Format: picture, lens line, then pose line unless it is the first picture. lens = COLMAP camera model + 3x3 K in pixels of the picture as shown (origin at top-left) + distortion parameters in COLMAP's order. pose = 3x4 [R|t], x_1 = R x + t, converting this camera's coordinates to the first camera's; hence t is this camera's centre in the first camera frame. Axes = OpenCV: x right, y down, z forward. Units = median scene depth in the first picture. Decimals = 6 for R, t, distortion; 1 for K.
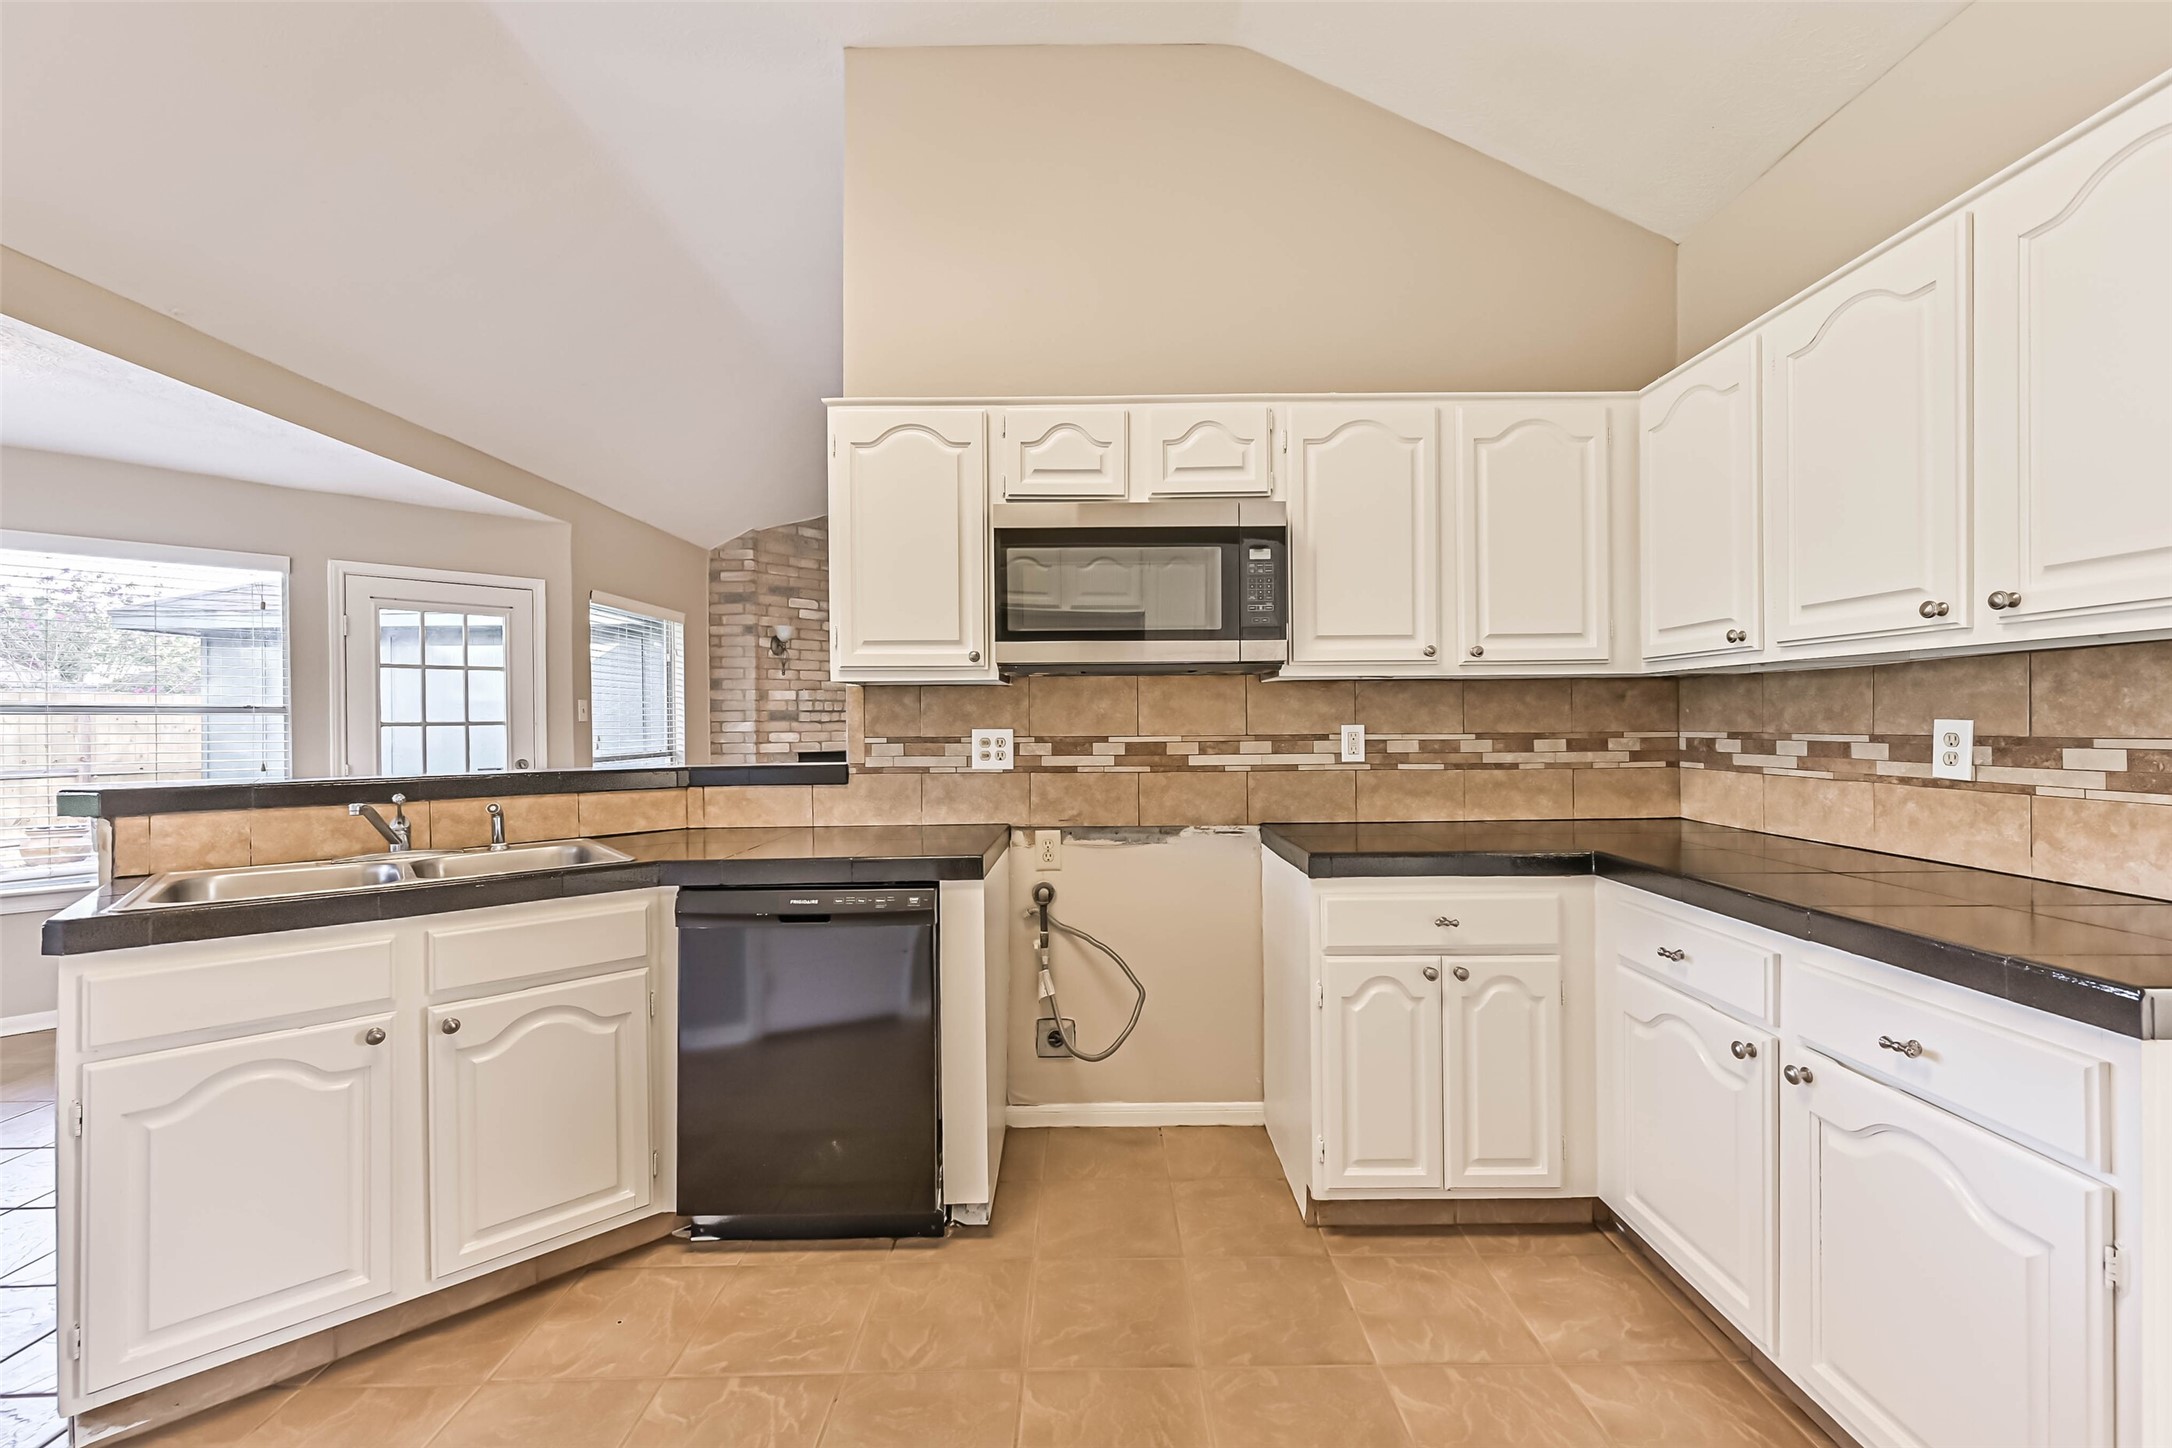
lens RADIAL K [[876.9, 0, 1107.8], [0, 876.9, 721.8], [0, 0, 1]] dist [0.008603, -0.000145]
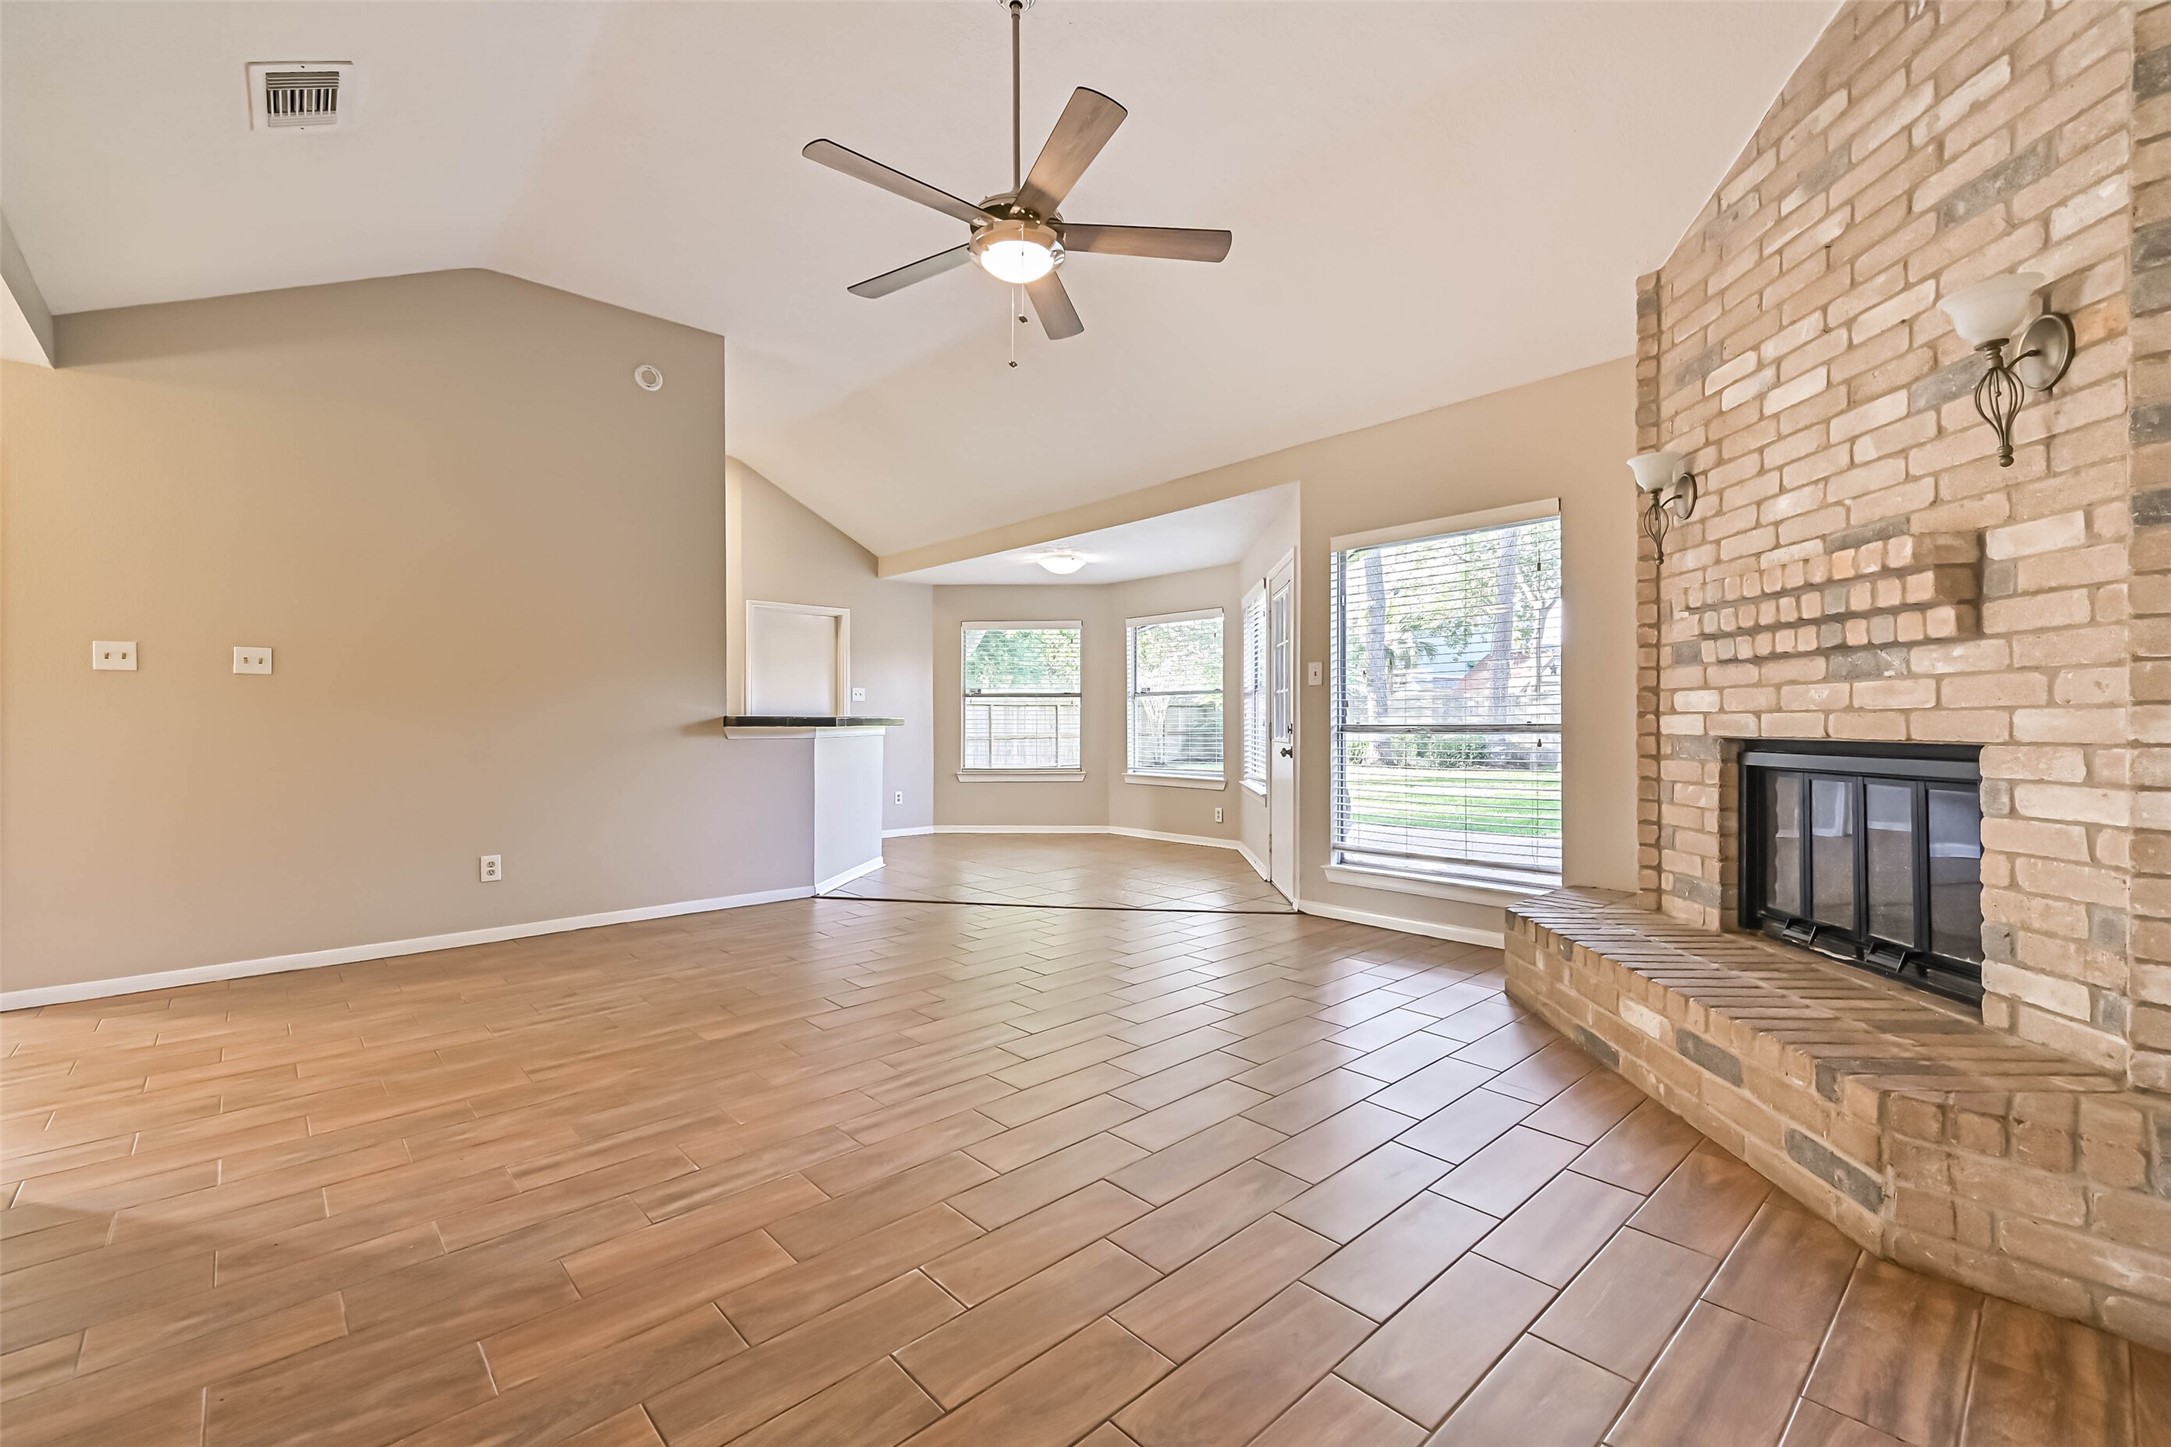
lens RADIAL K [[901.4, 0, 1096.5], [0, 901.4, 718.9], [0, 0, 1]] dist [0.011564, -0.004270]
pose [[-0.737369, 0.008131, -0.675441, 0.437503], [0.008972, 0.999957, 0.002243, 0.062831], [0.675430, -0.004406, -0.737411, 3.126730]]
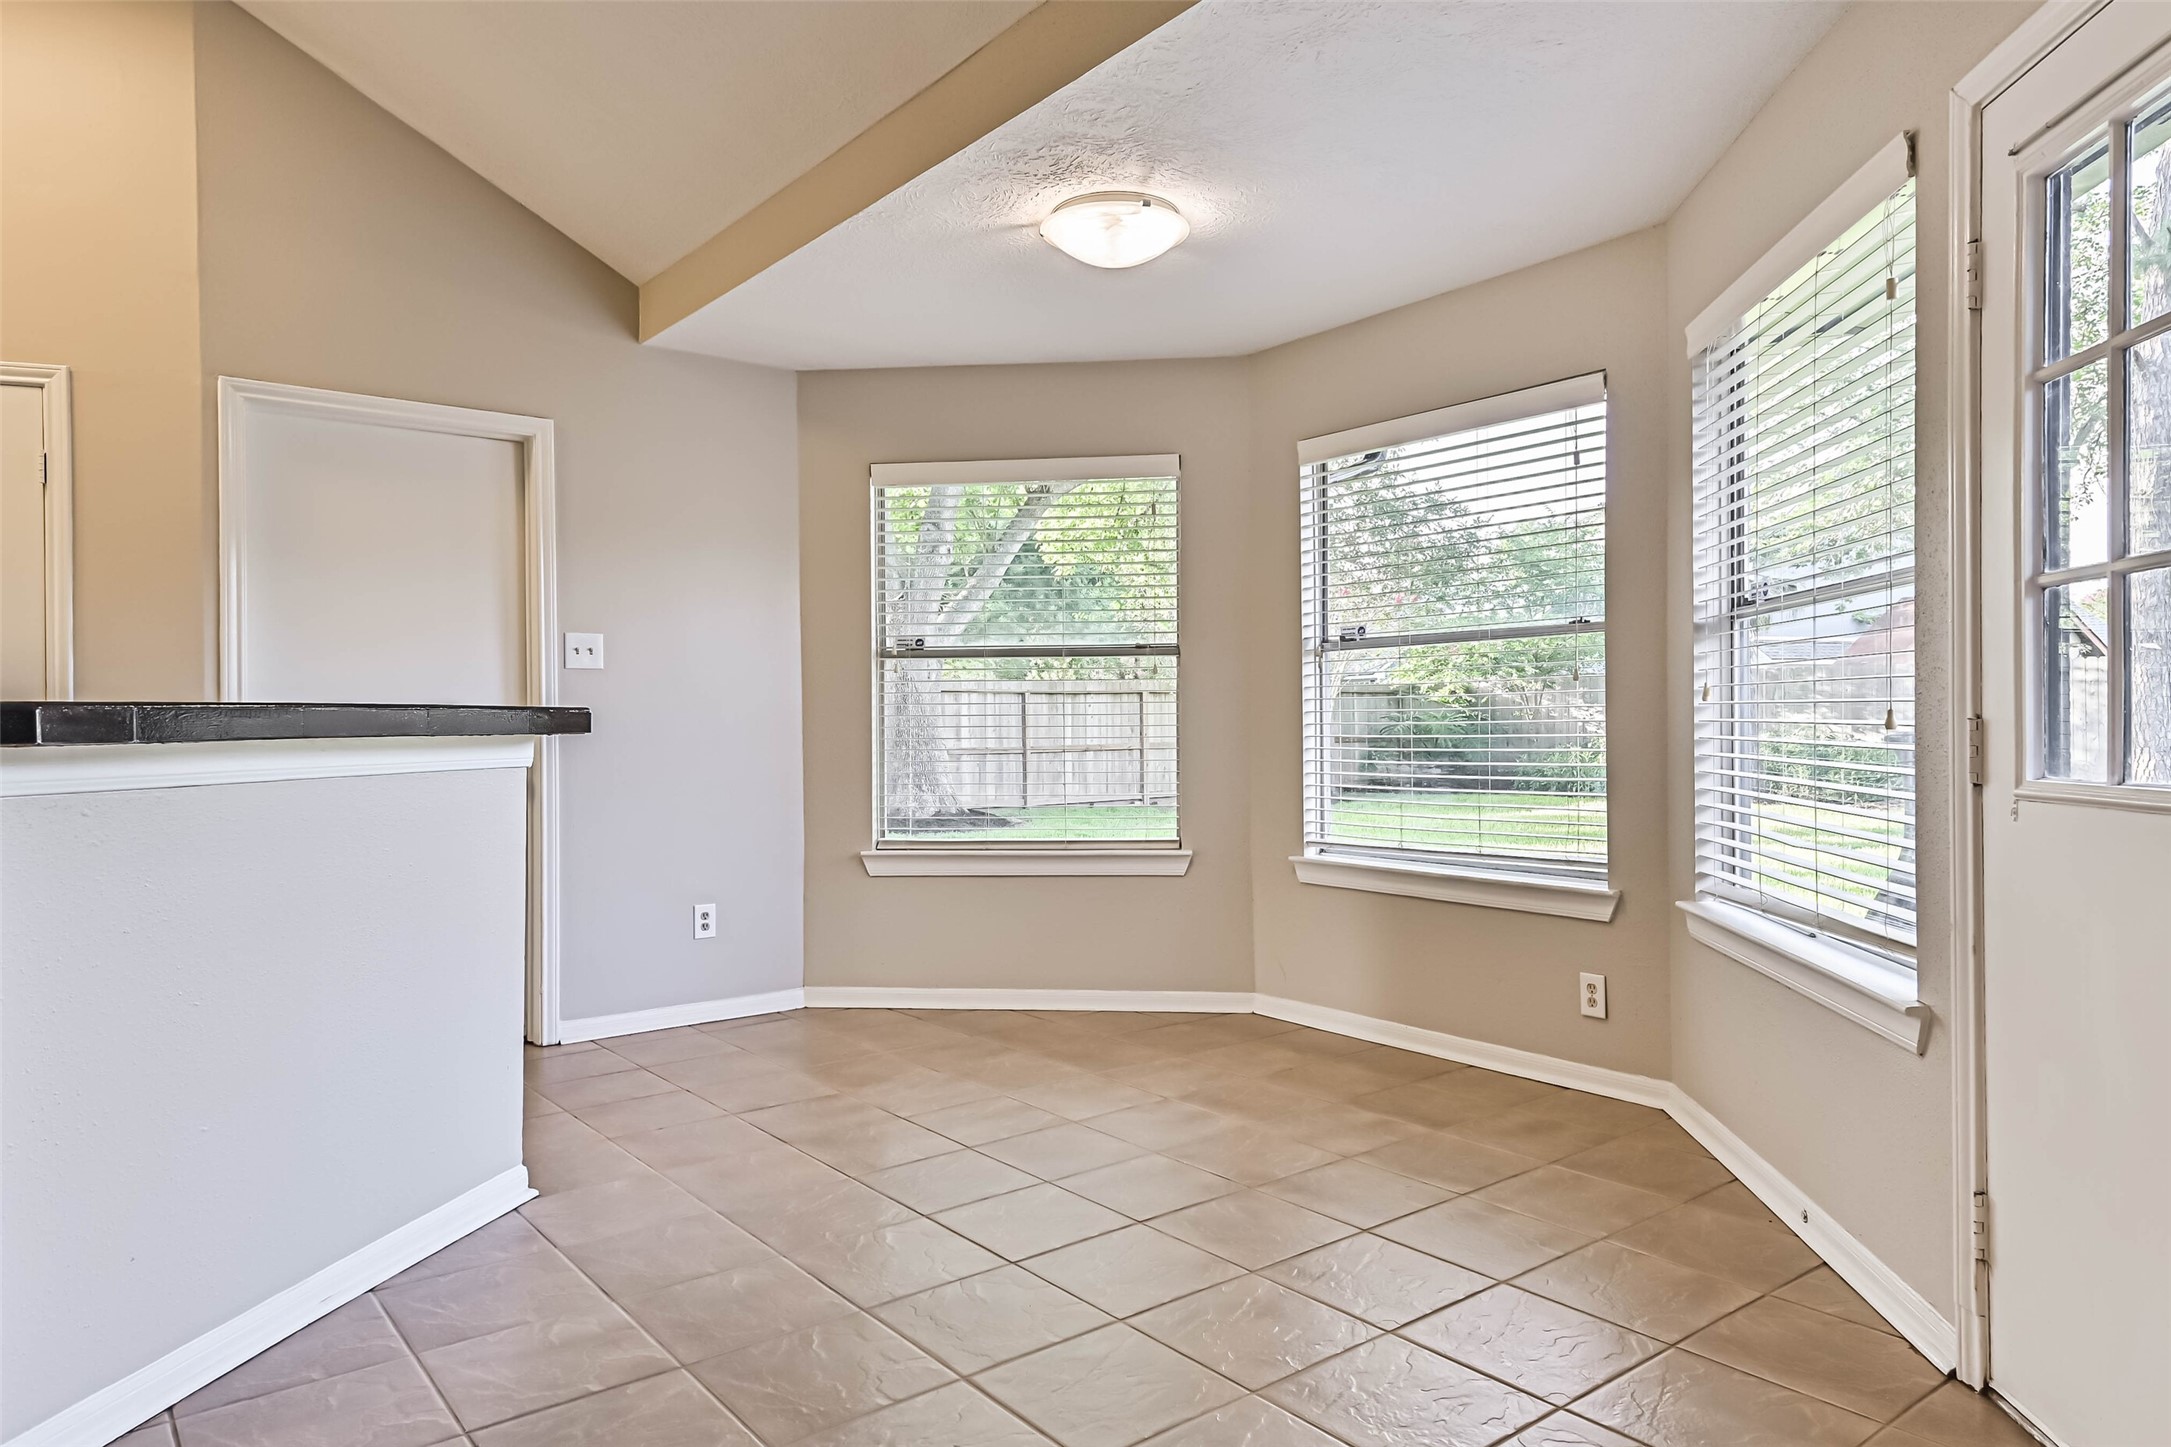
lens RADIAL K [[1349.4, 0, 1085.5], [0, 1349.4, 723.5], [0, 0, 1]] dist [0.000533, -0.000810]
pose [[-0.793793, 0.015247, -0.607997, -0.534581], [0.014926, 0.999873, 0.005587, 0.073854], [0.608005, -0.004640, -0.793920, 2.033549]]
